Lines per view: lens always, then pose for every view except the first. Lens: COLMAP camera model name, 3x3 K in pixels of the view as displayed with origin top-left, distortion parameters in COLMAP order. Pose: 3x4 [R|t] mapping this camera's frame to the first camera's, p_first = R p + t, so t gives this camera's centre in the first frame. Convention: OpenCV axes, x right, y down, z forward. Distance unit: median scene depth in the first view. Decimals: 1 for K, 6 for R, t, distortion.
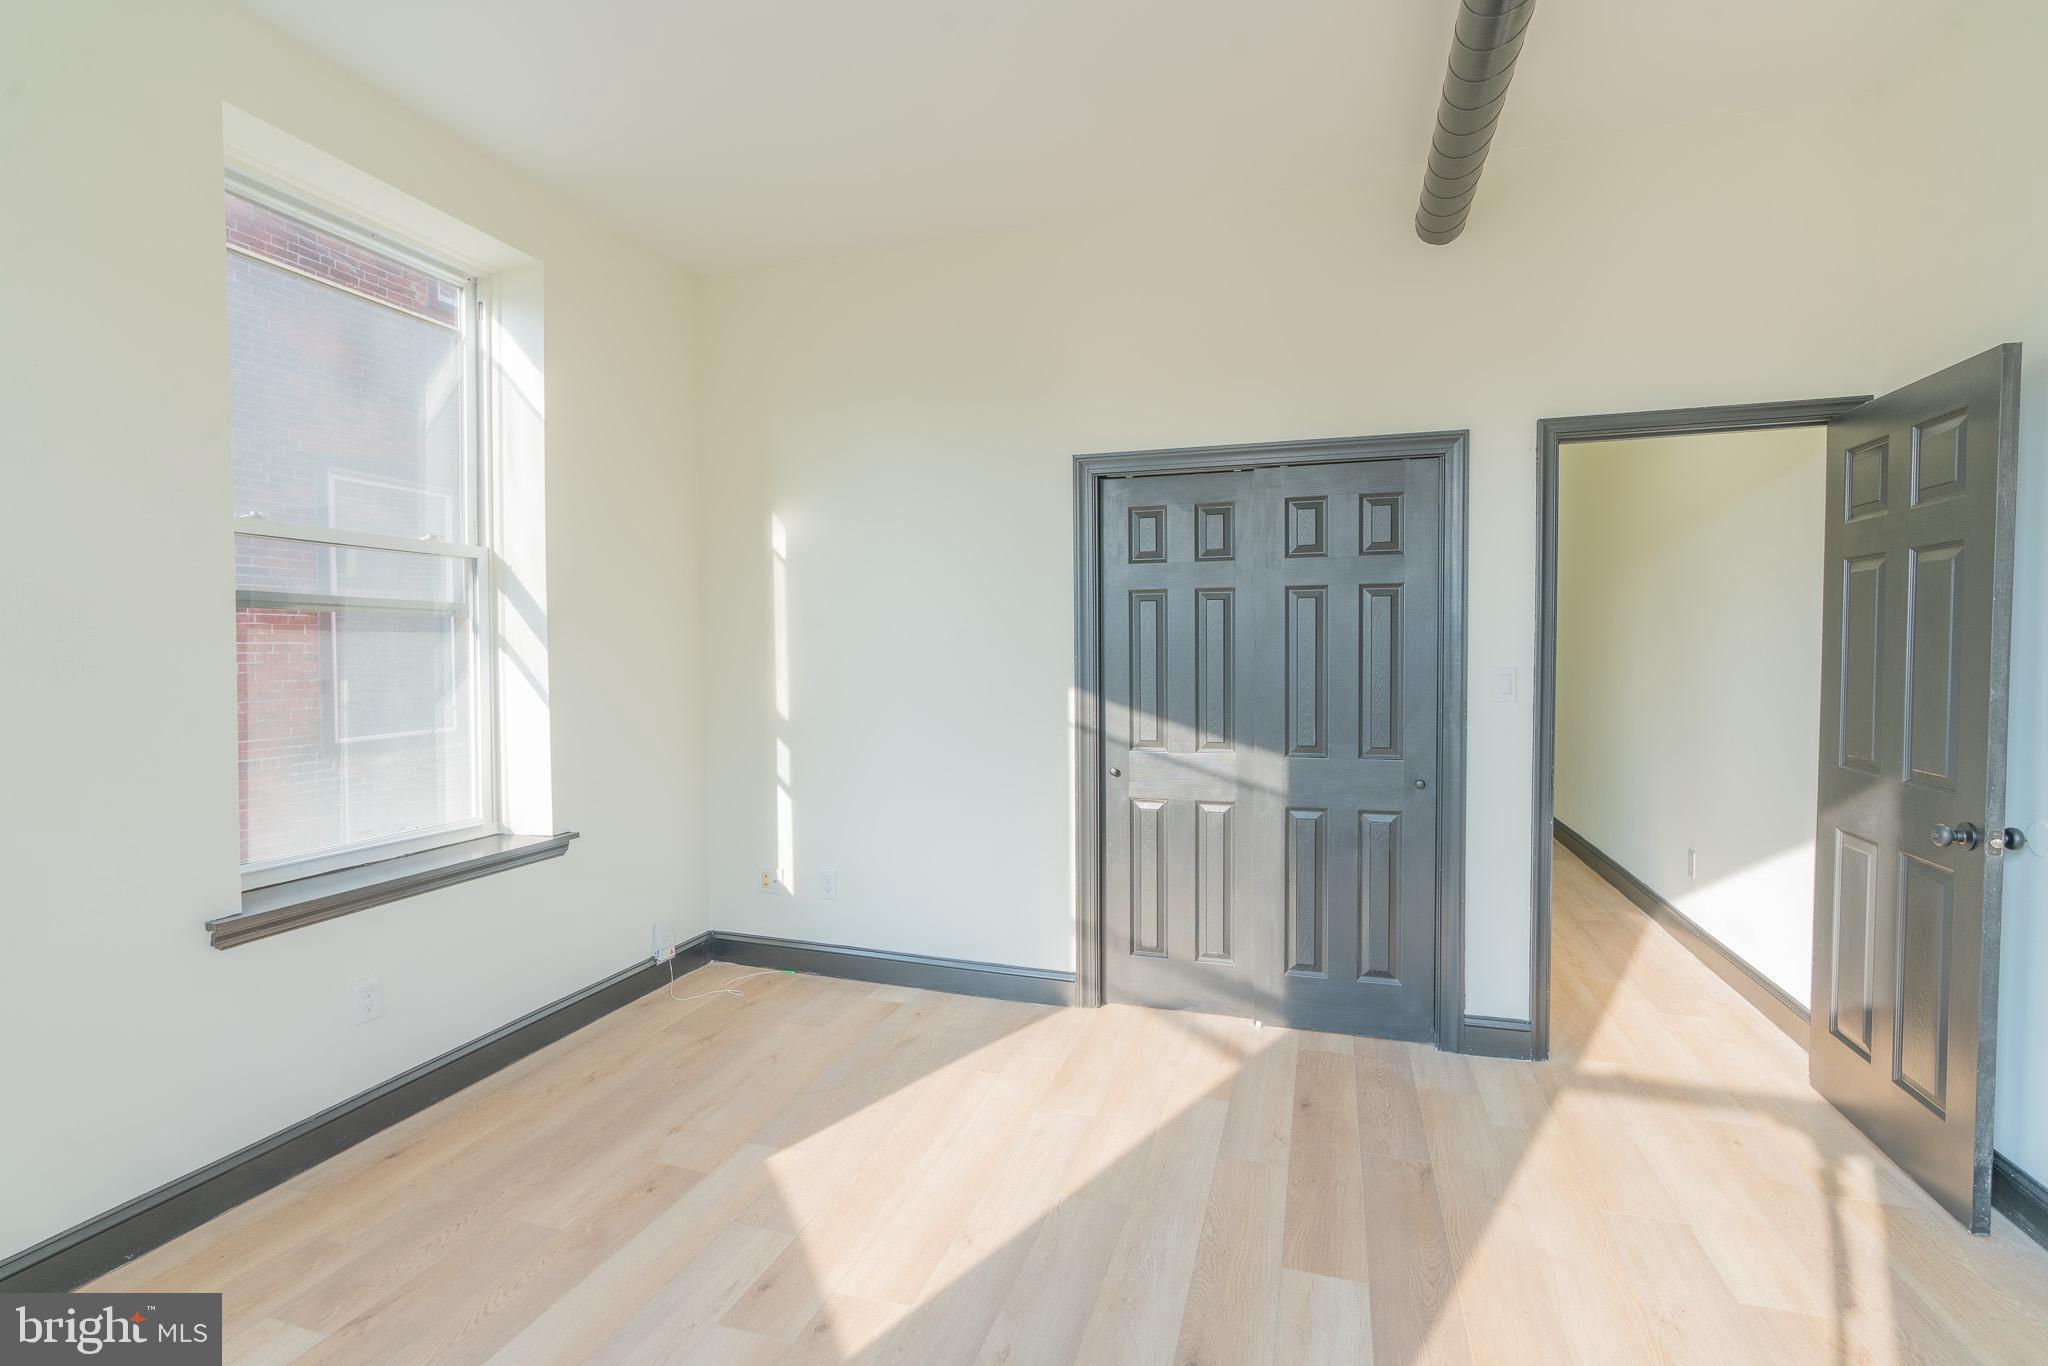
lens RADIAL K [[936.0, 0, 1025.2], [0, 936.0, 676.7], [0, 0, 1]] dist [-0.011955, 0.008190]
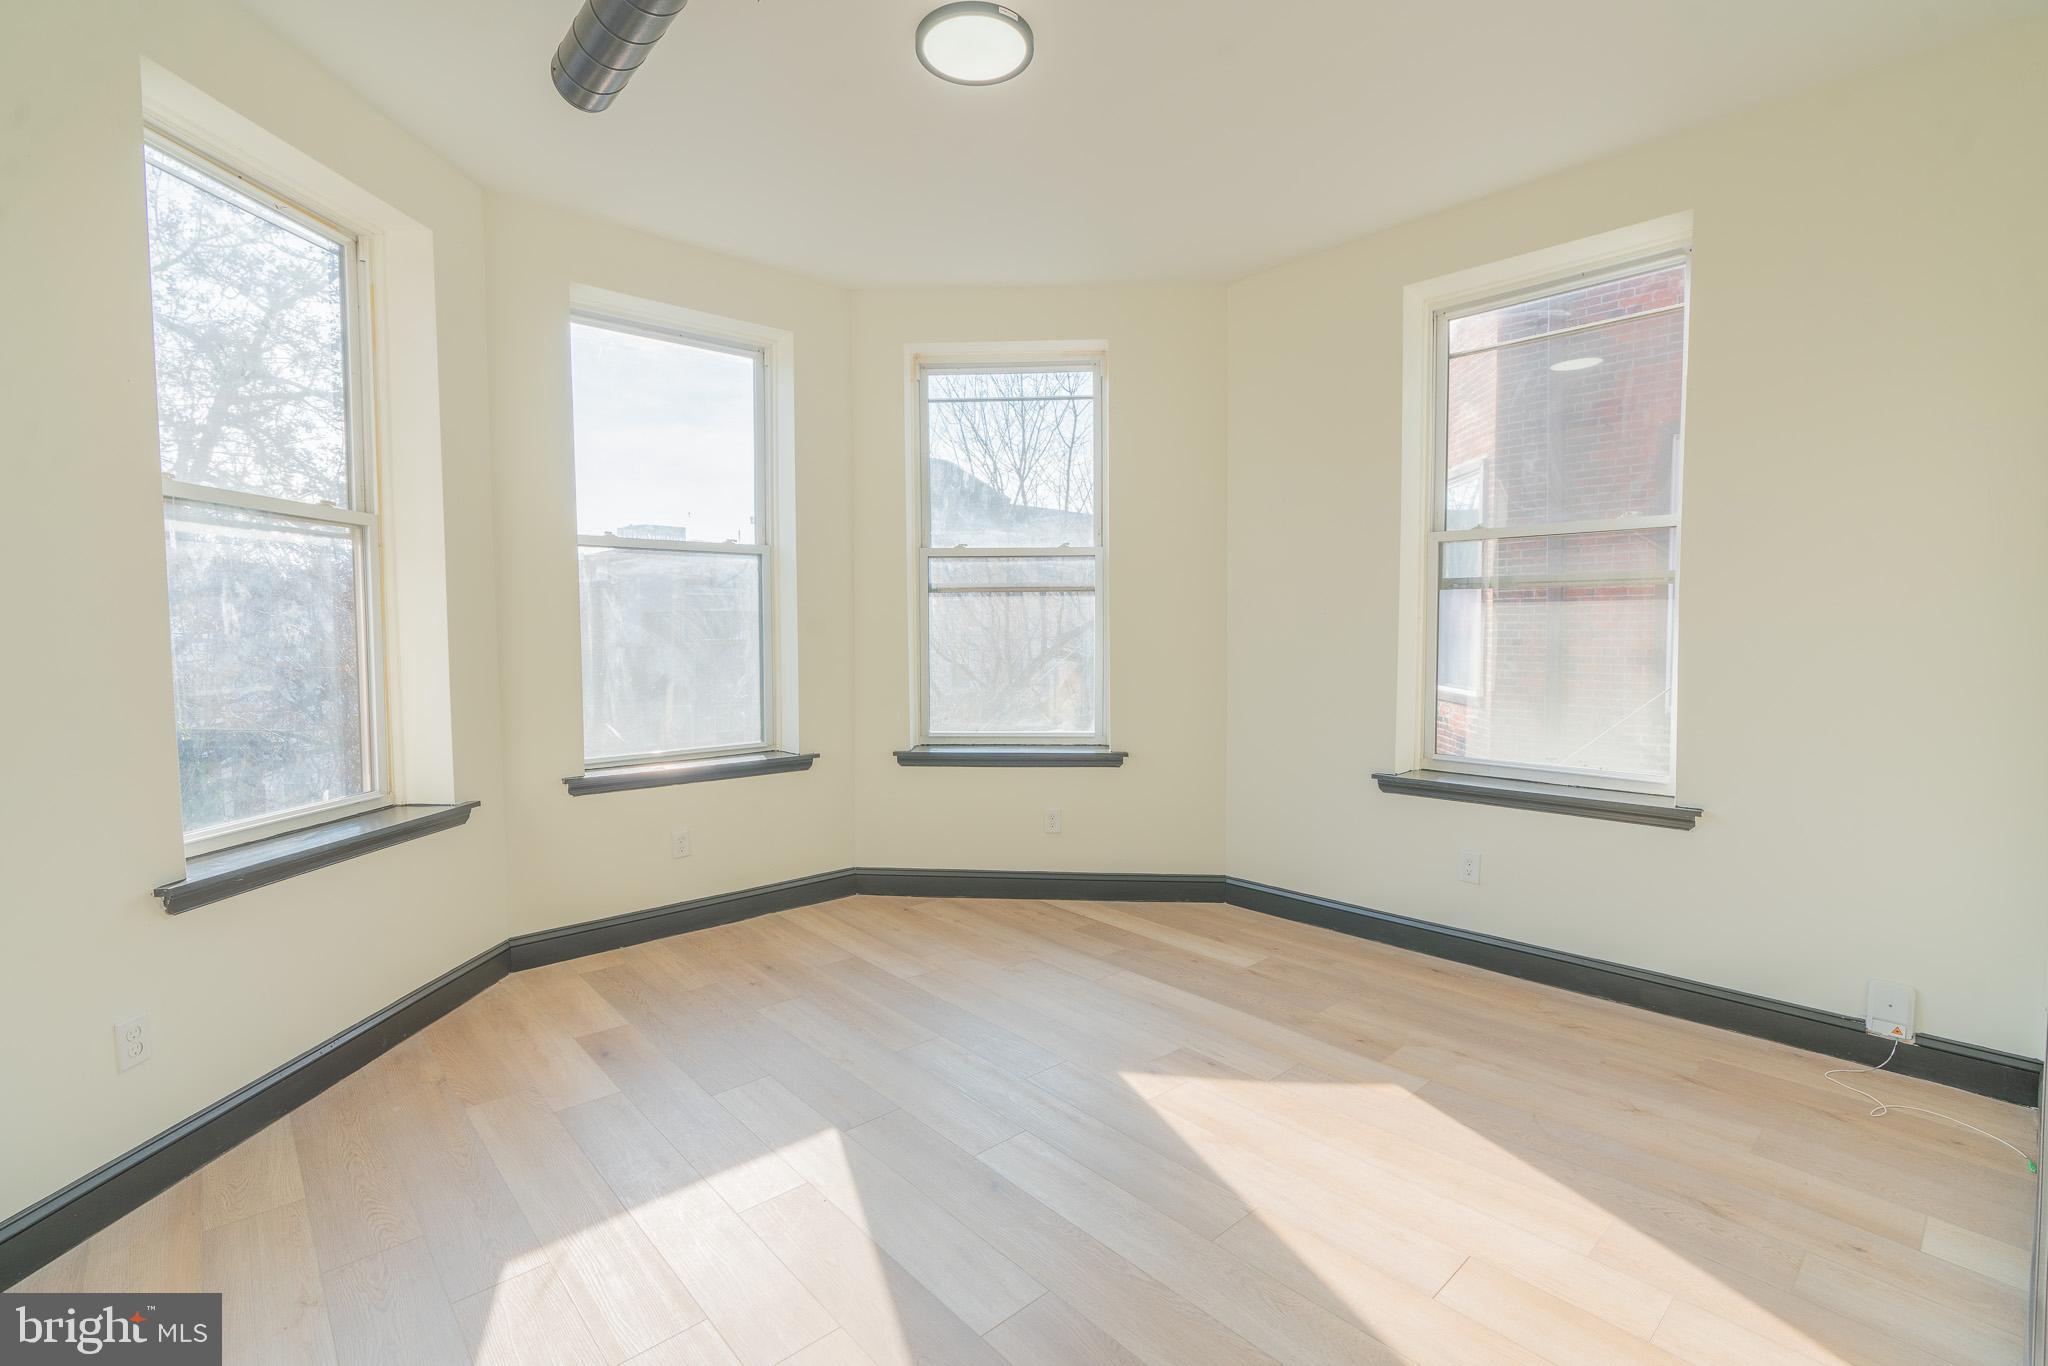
lens RADIAL K [[936.0, 0, 1025.2], [0, 936.0, 676.7], [0, 0, 1]] dist [-0.011955, 0.008190]
pose [[-0.493244, 0.049068, -0.868506, 0.841739], [-0.024555, 0.997225, 0.070285, -0.019338], [0.869544, 0.055994, -0.490671, 1.118945]]
